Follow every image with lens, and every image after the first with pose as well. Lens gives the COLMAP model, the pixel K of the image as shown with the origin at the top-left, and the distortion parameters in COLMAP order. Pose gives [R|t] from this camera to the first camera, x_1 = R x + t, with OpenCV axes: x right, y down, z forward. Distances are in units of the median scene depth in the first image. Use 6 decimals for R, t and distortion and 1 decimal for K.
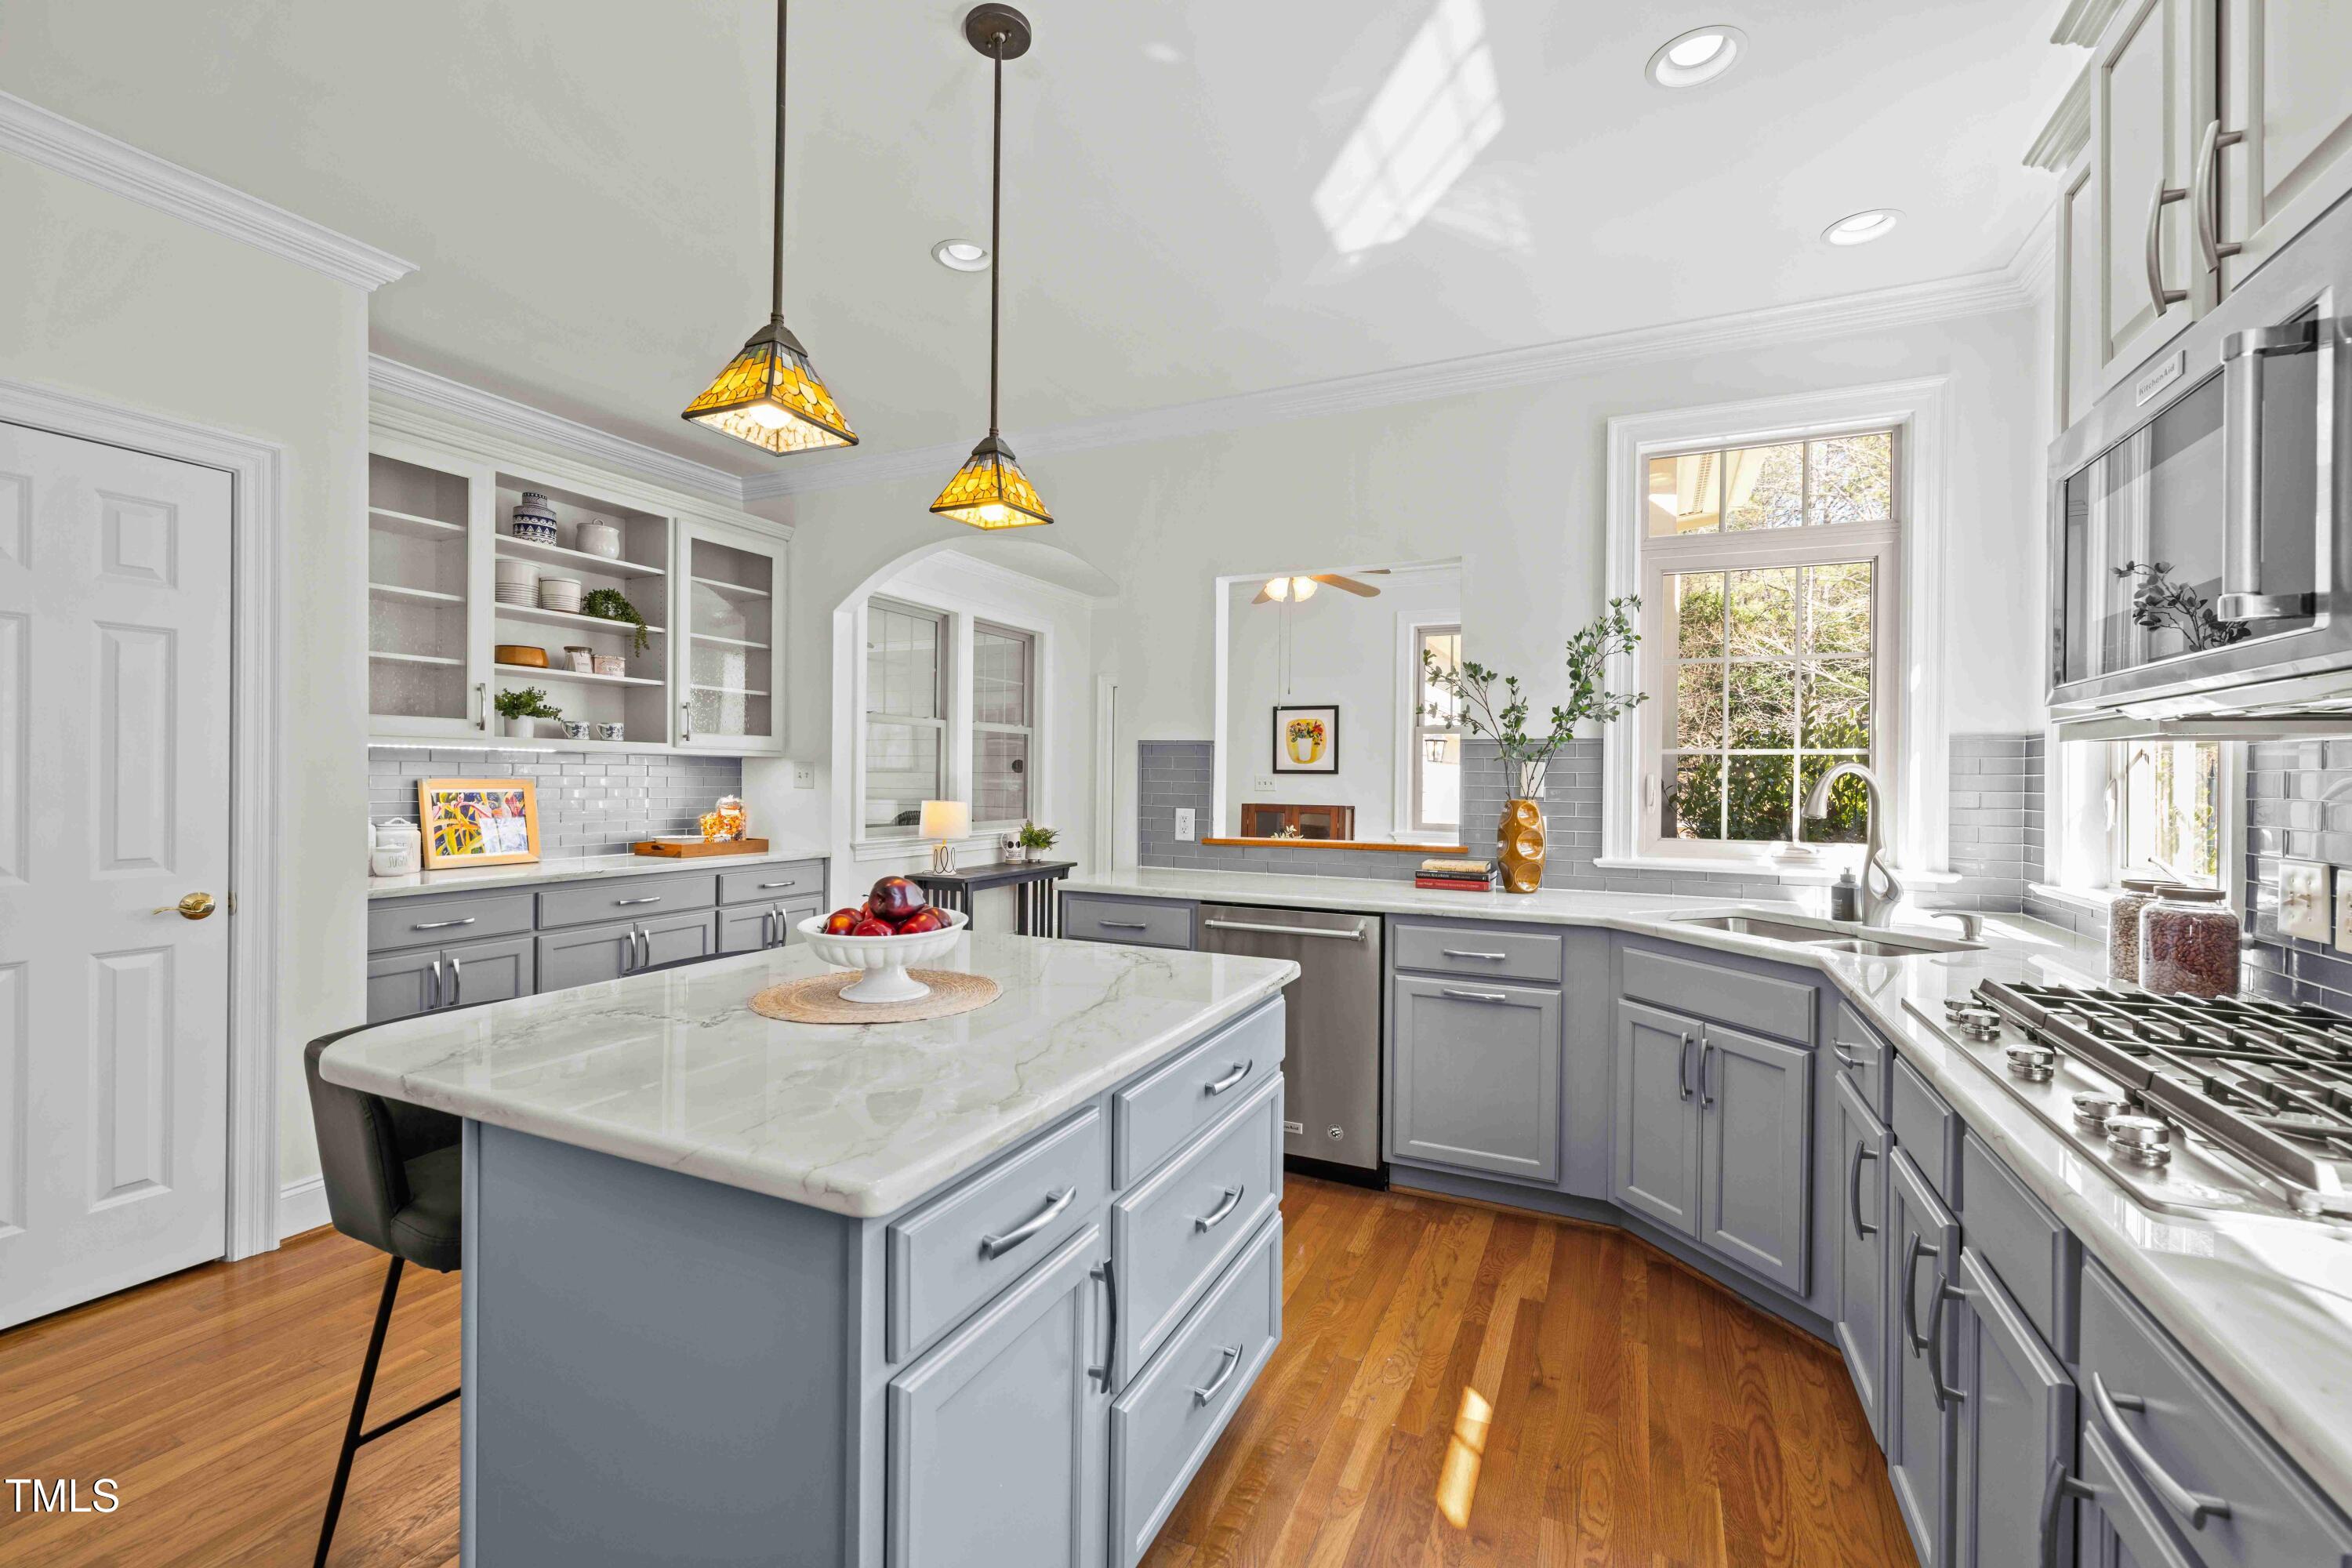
lens RADIAL K [[985.6, 0, 1176.8], [0, 985.6, 776.2], [0, 0, 1]] dist [0.003153, -0.000078]
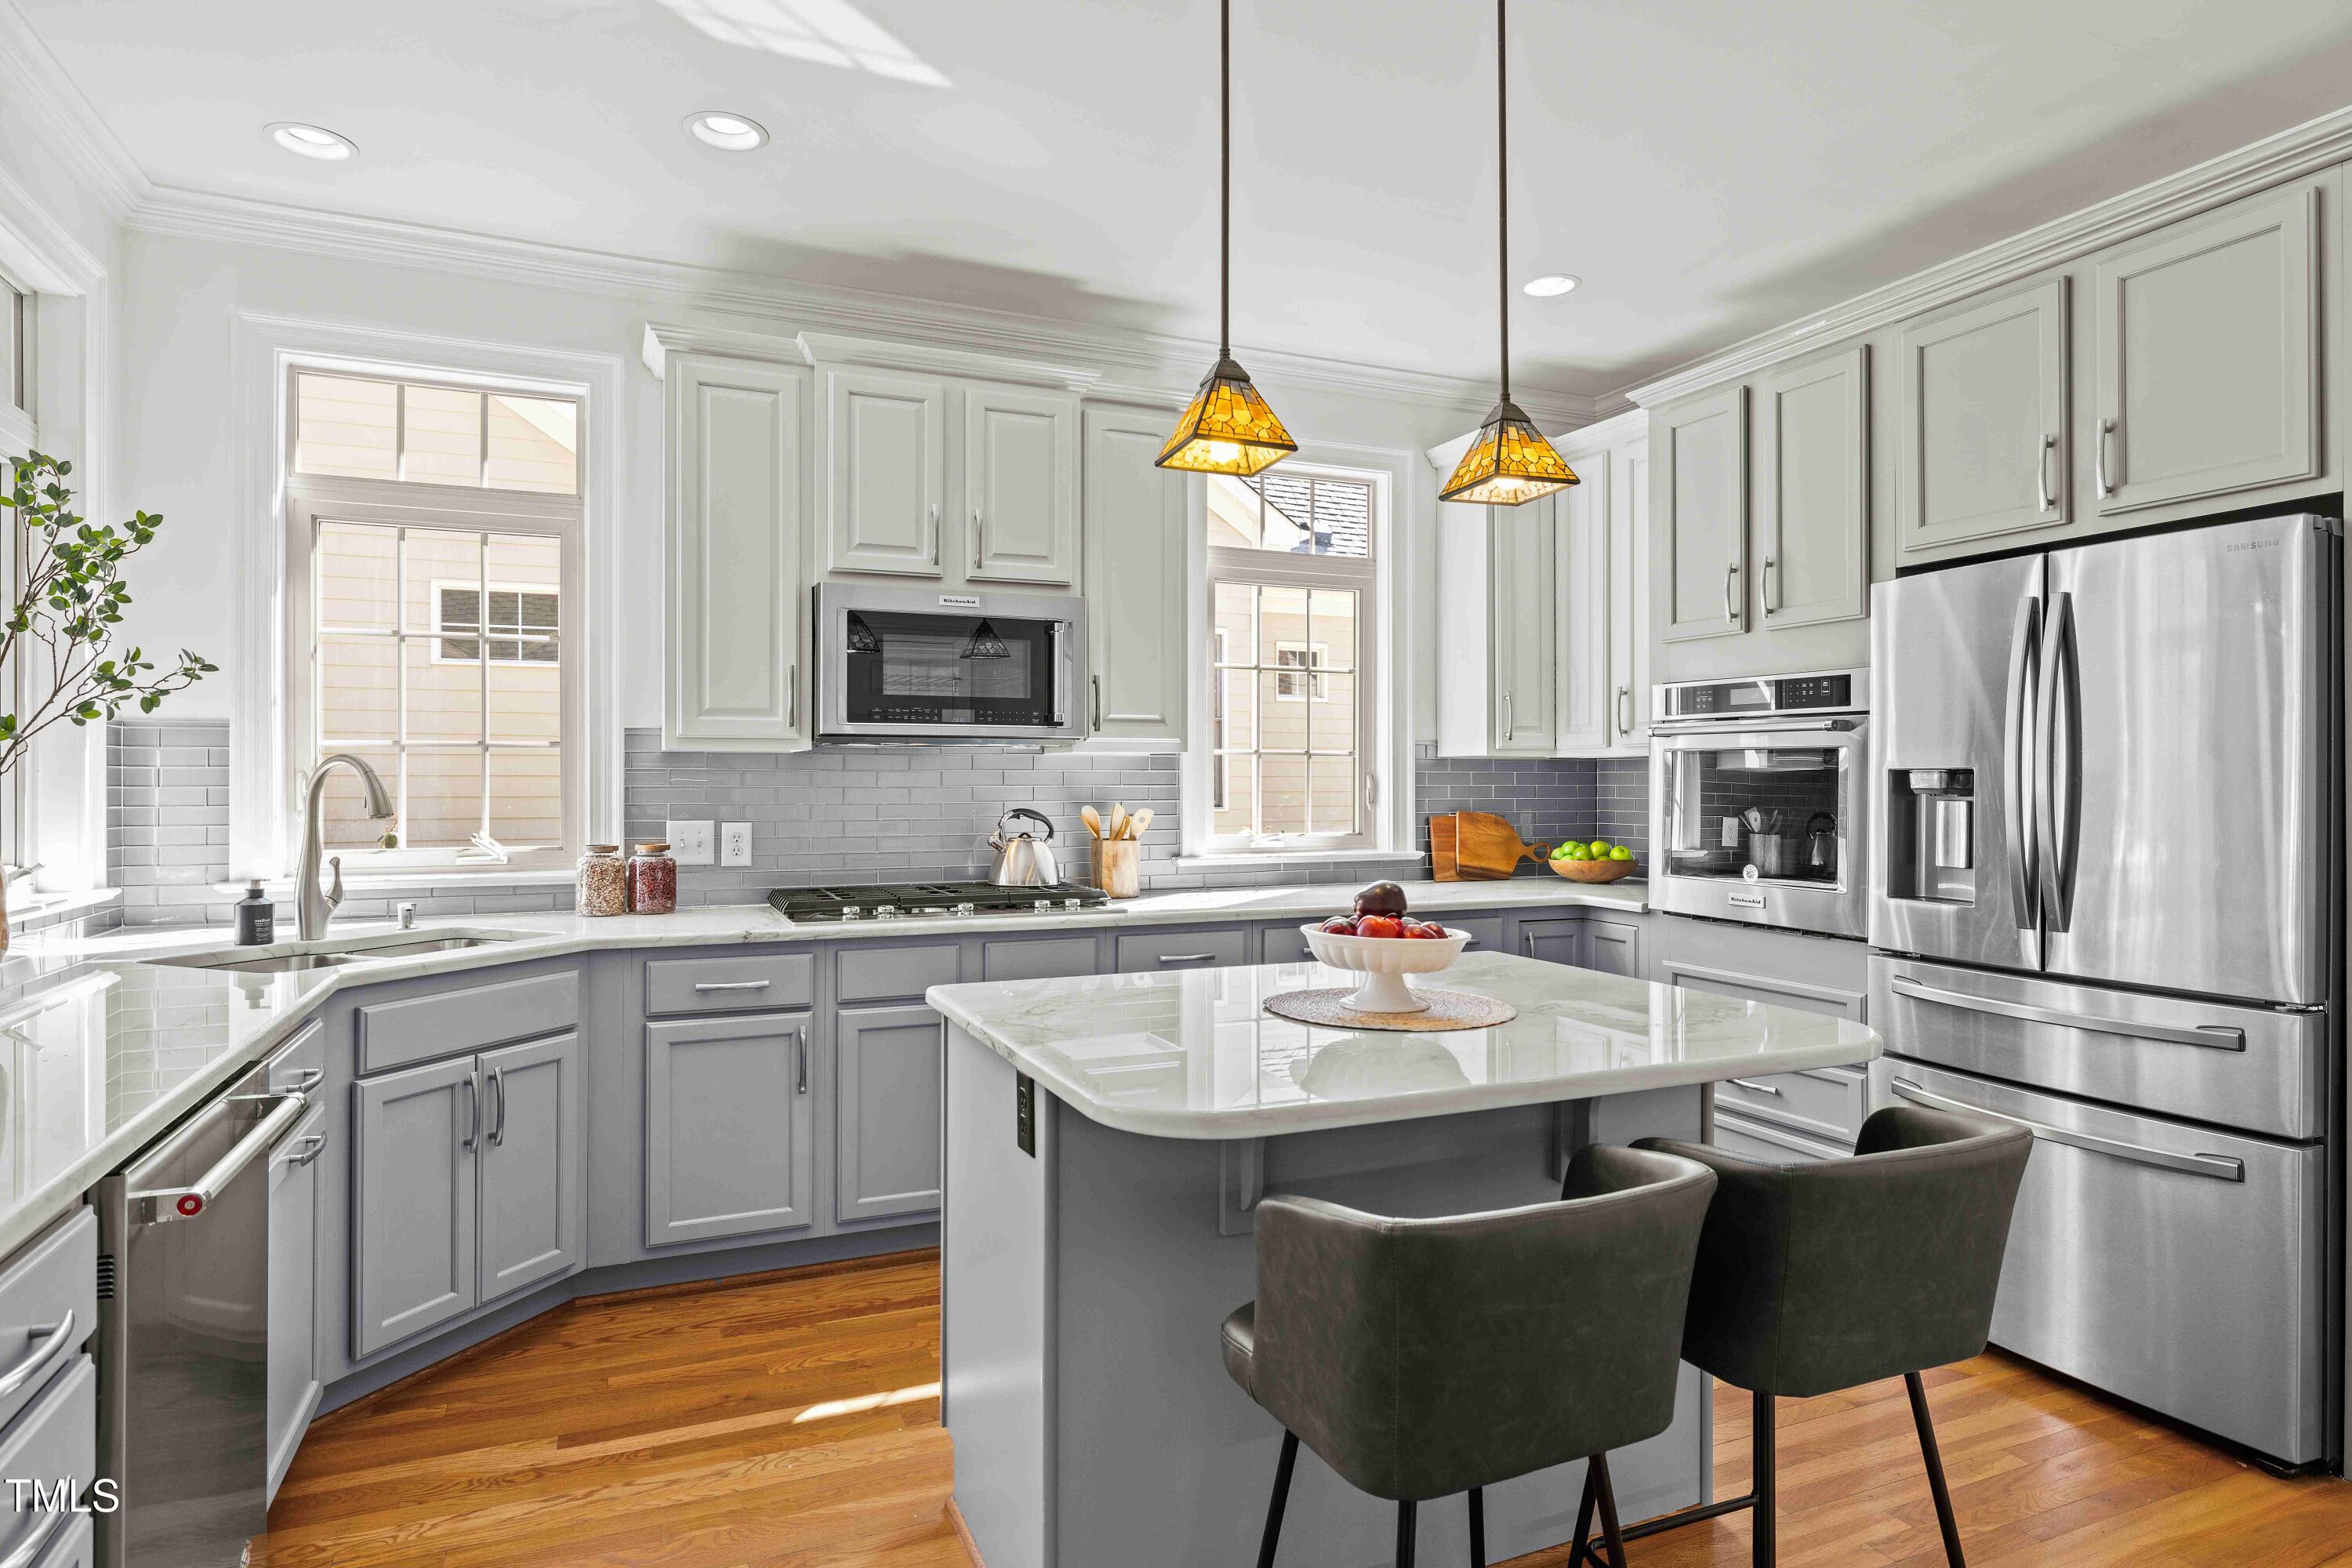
lens RADIAL K [[1304.5, 0, 1175.0], [0, 1304.5, 782.0], [0, 0, 1]] dist [0.001094, 0.000204]
pose [[-0.749112, -0.008305, 0.662392, -0.511201], [-0.004566, 0.999962, 0.007374, -0.001643], [-0.662428, 0.002499, -0.749121, 1.081374]]
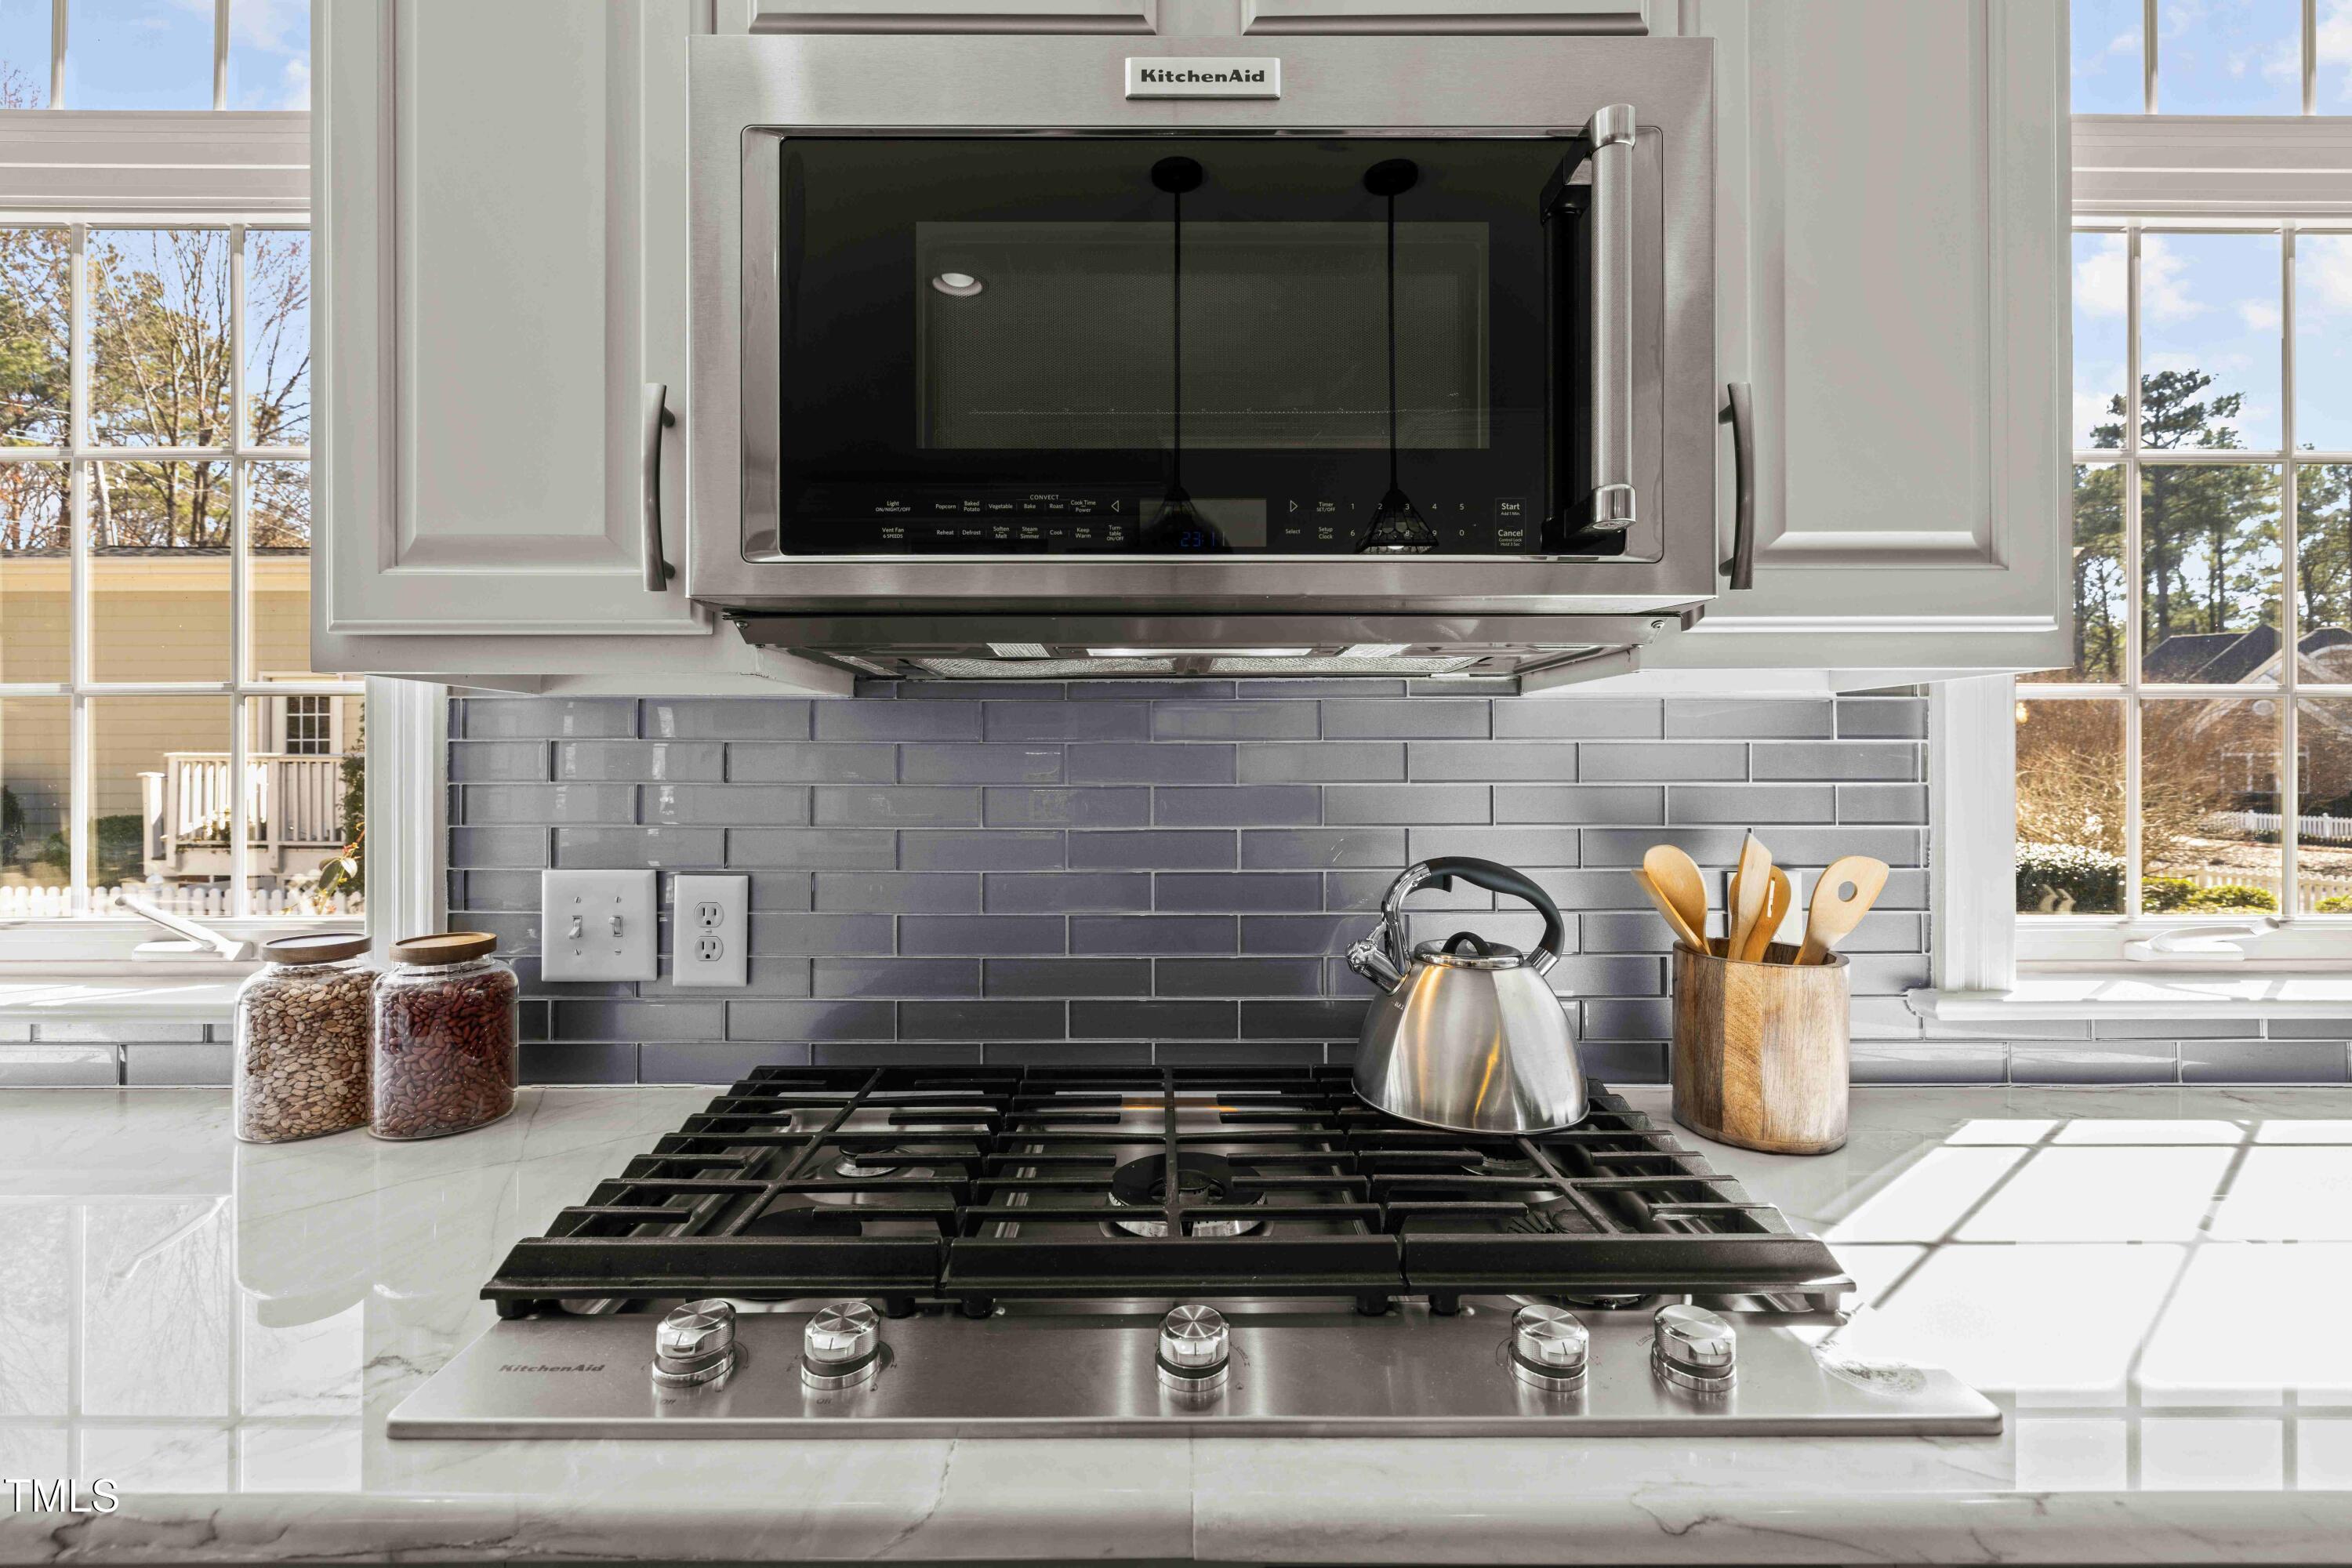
lens RADIAL K [[985.6, 0, 1164.3], [0, 985.6, 760.4], [0, 0, 1]] dist [0.003153, -0.000078]
pose [[-0.429657, -0.005254, 0.902977, 0.172528], [0.000062, 0.999983, 0.005848, 0.002309], [-0.902992, 0.002568, -0.429650, 0.470355]]
